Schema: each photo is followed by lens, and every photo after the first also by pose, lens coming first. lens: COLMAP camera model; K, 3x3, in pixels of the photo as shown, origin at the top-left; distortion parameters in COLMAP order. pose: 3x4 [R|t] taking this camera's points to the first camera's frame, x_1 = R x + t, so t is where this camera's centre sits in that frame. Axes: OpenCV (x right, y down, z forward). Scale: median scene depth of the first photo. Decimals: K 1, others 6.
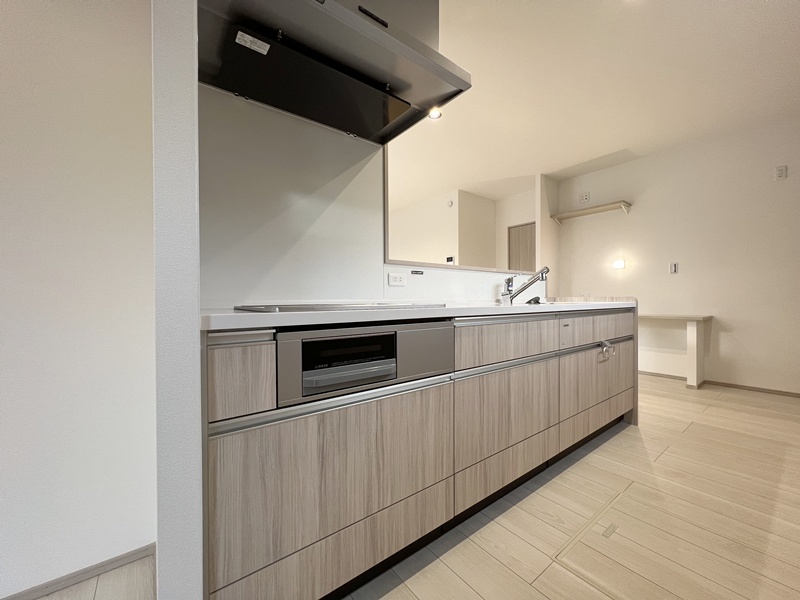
lens RADIAL K [[320.1, 0, 400.4], [0, 320.1, 298.2], [0, 0, 1]] dist [0.000988, 0.000204]
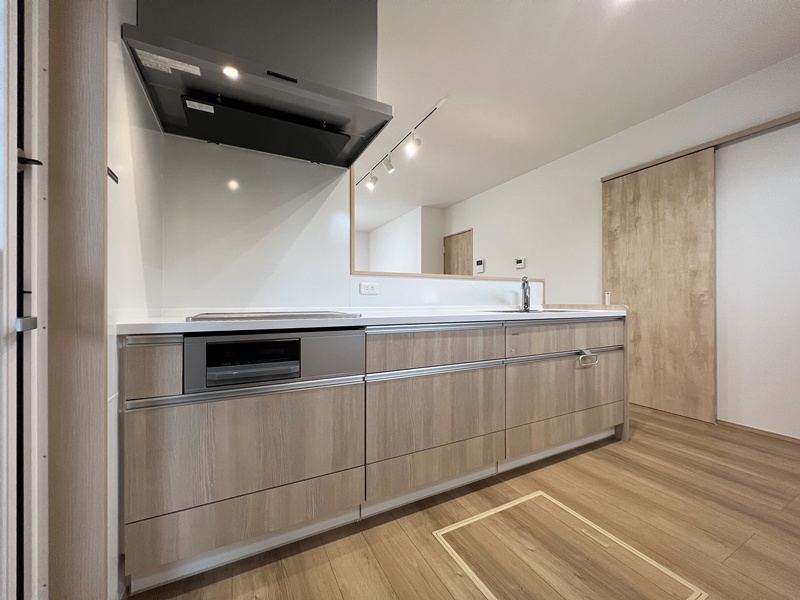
lens RADIAL K [[320.1, 0, 400.4], [0, 320.1, 299.9], [0, 0, 1]] dist [0.000988, 0.000204]
pose [[0.983531, 0.005844, -0.180644, 0.547774], [-0.005680, 0.999983, 0.001425, -0.040118], [0.180649, -0.000376, 0.983548, -0.101214]]
